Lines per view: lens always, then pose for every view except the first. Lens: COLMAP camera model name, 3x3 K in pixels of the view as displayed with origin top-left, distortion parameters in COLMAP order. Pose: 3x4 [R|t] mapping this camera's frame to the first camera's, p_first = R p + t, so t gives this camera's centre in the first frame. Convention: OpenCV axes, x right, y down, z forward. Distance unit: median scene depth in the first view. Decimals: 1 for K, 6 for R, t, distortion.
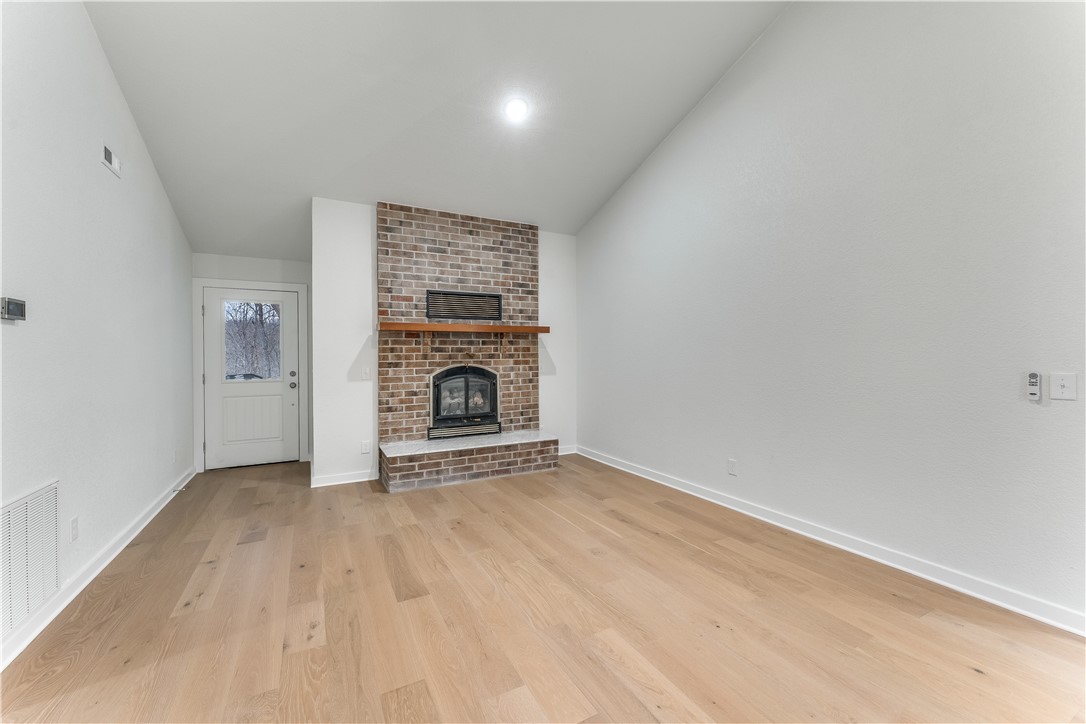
lens RADIAL K [[435.4, 0, 542.8], [0, 435.4, 359.4], [0, 0, 1]] dist [0.001300, -0.000036]
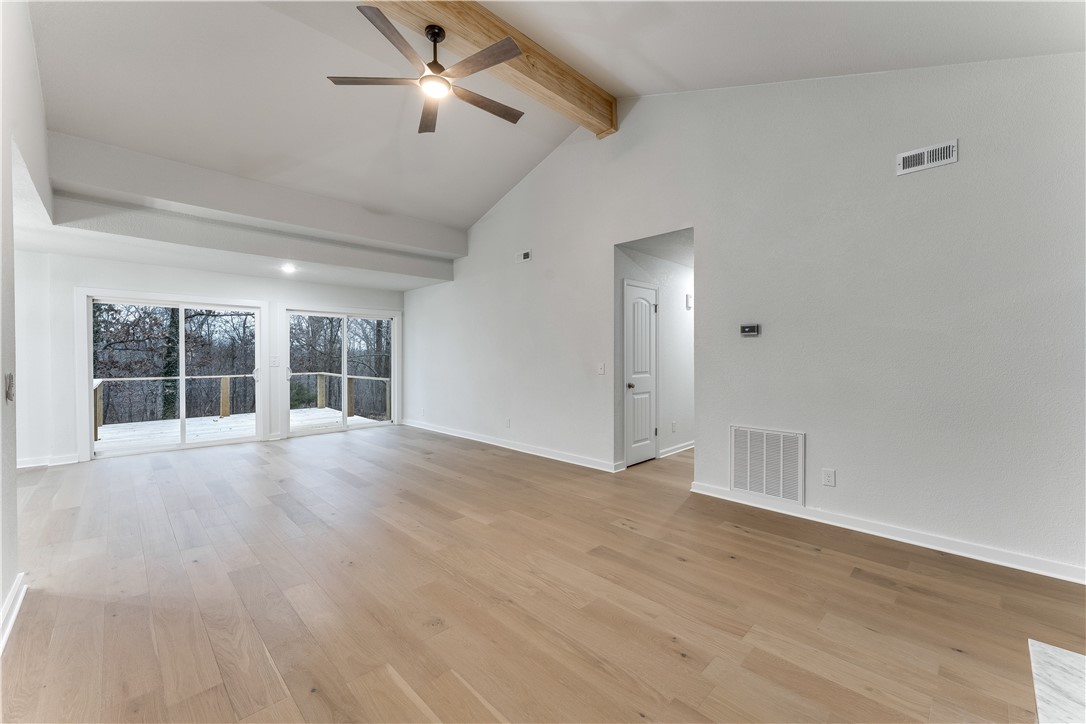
lens RADIAL K [[435.4, 0, 543.5], [0, 435.4, 359.6], [0, 0, 1]] dist [0.001300, -0.000036]
pose [[-0.959017, 0.007646, -0.283245, 0.164912], [0.002860, 0.999846, 0.017306, -0.011187], [0.283333, 0.015786, -0.958892, 1.862135]]
